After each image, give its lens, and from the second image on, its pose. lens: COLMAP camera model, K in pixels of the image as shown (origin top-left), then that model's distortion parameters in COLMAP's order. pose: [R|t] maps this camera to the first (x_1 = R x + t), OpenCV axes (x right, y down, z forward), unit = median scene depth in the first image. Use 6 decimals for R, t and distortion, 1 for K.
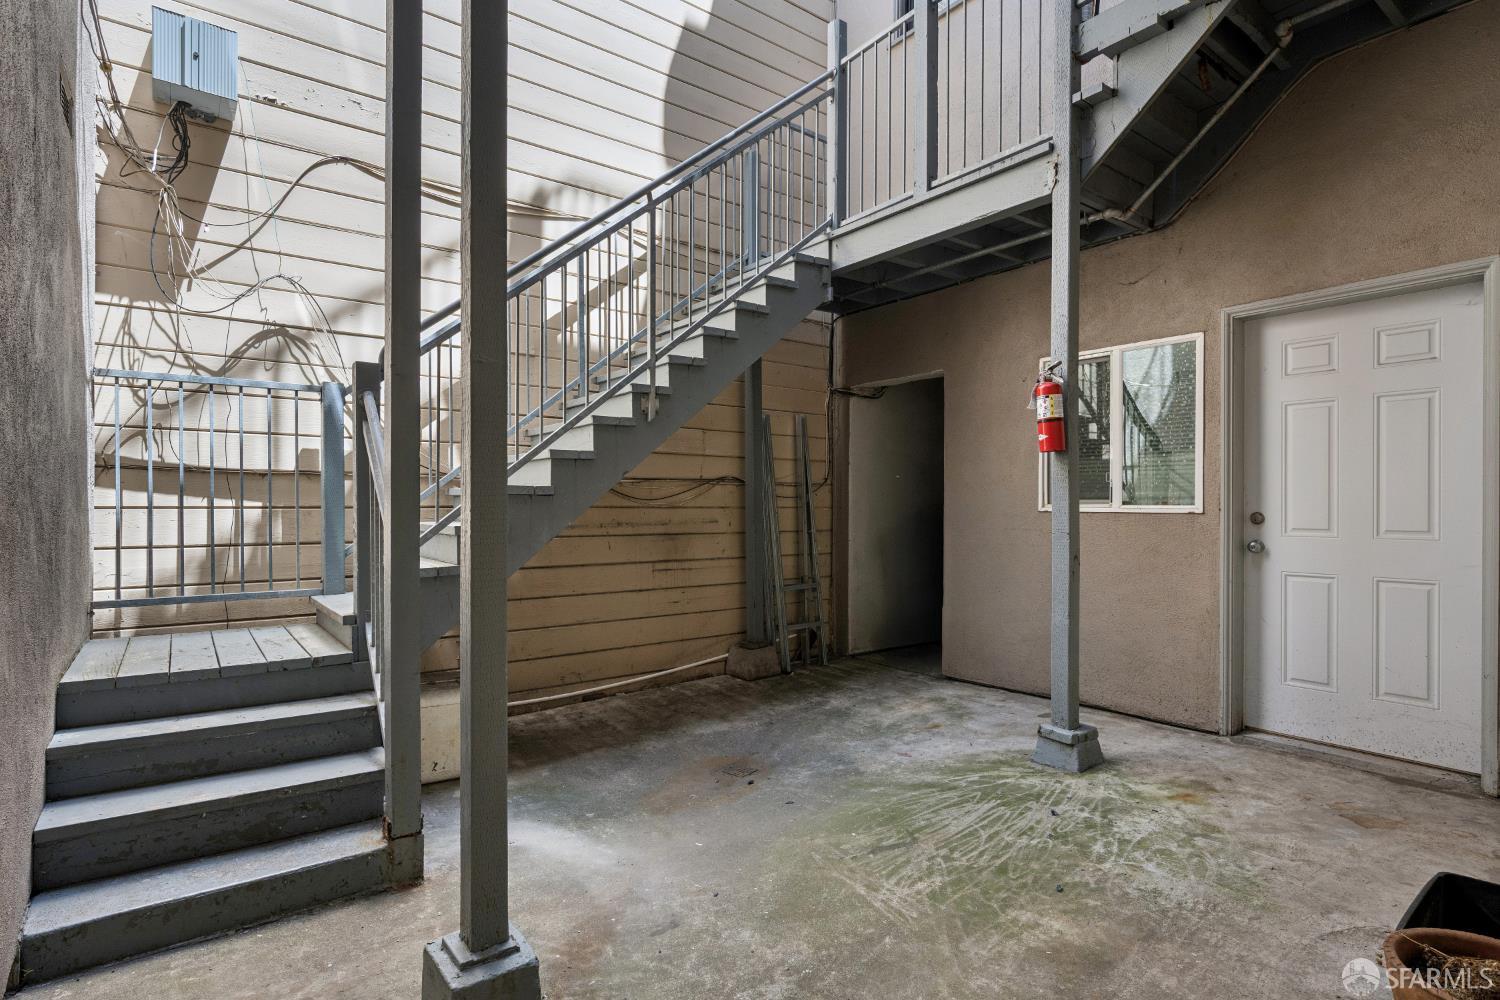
lens RADIAL K [[776.1, 0, 750.0], [0, 776.1, 500.0], [0, 0, 1]] dist [-0.001853, -0.001162]
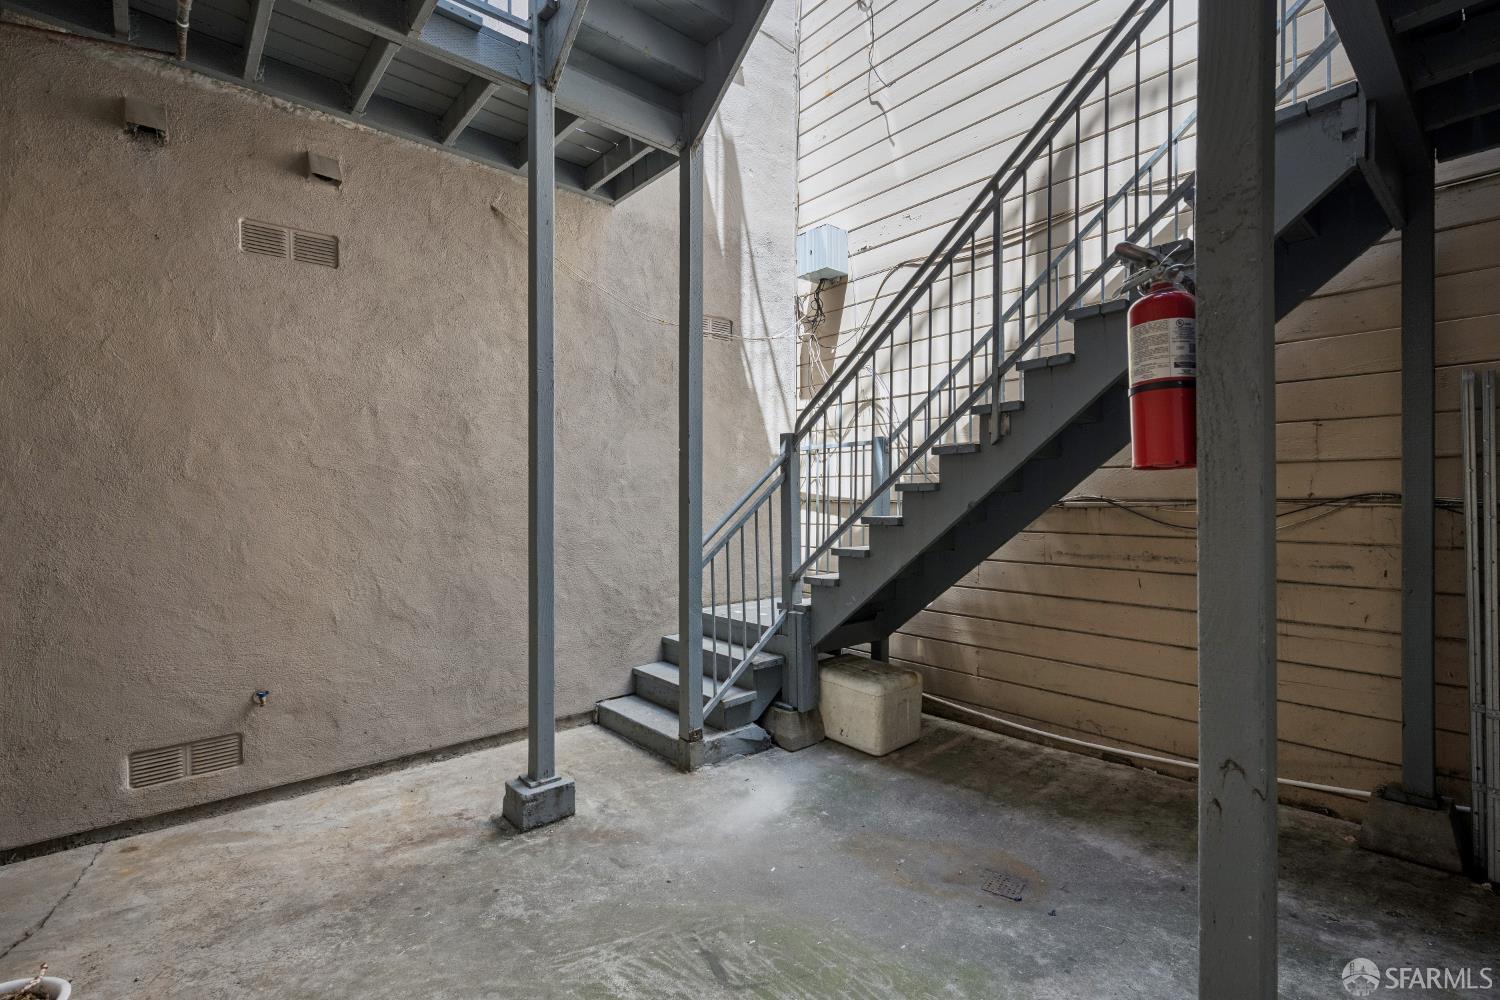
lens RADIAL K [[685.9, 0, 754.7], [0, 685.9, 495.9], [0, 0, 1]] dist [0.000259, 0.000054]
pose [[0.058610, -0.003546, -0.998275, 0.605469], [0.012118, 0.999923, -0.002840, -0.042182], [0.998207, -0.011930, 0.058648, 0.649867]]
